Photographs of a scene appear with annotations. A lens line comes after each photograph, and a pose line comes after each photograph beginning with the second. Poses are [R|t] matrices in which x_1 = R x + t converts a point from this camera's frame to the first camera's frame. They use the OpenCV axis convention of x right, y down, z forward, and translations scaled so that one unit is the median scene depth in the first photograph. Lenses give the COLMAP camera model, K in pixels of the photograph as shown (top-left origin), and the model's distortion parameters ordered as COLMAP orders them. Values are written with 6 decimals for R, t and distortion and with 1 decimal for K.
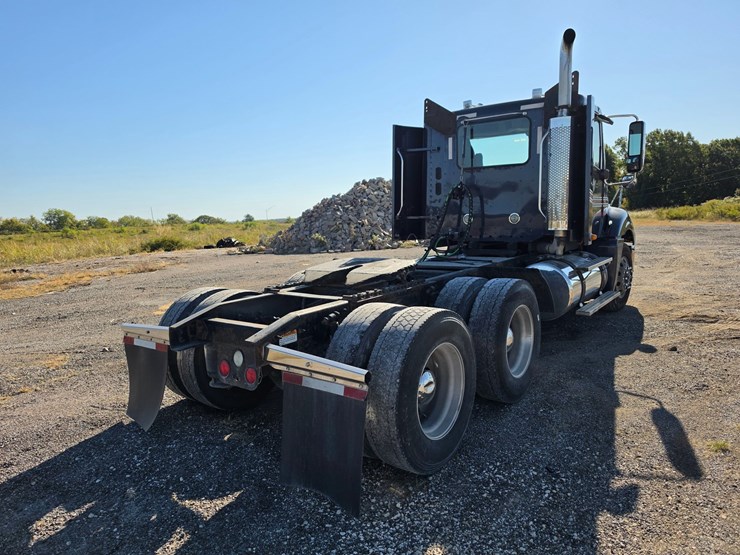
lens RADIAL K [[509.0, 0, 364.0], [0, 509.0, 281.1], [0, 0, 1]] dist [0.084587, -0.119623]
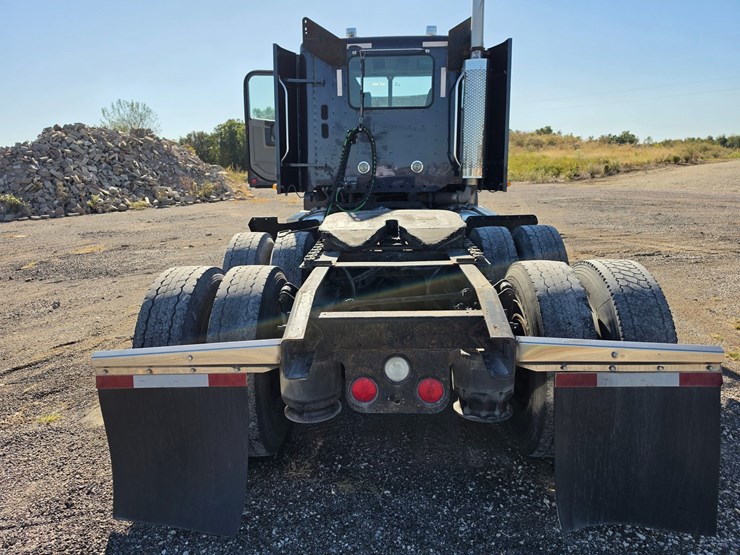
lens RADIAL K [[507.5, 0, 365.8], [0, 507.5, 280.1], [0, 0, 1]] dist [0.077269, -0.105804]
pose [[0.816225, -0.112394, 0.566697, -0.325986], [0.070816, 0.992961, 0.094938, -0.010695], [-0.573378, -0.037360, 0.818439, 0.269663]]
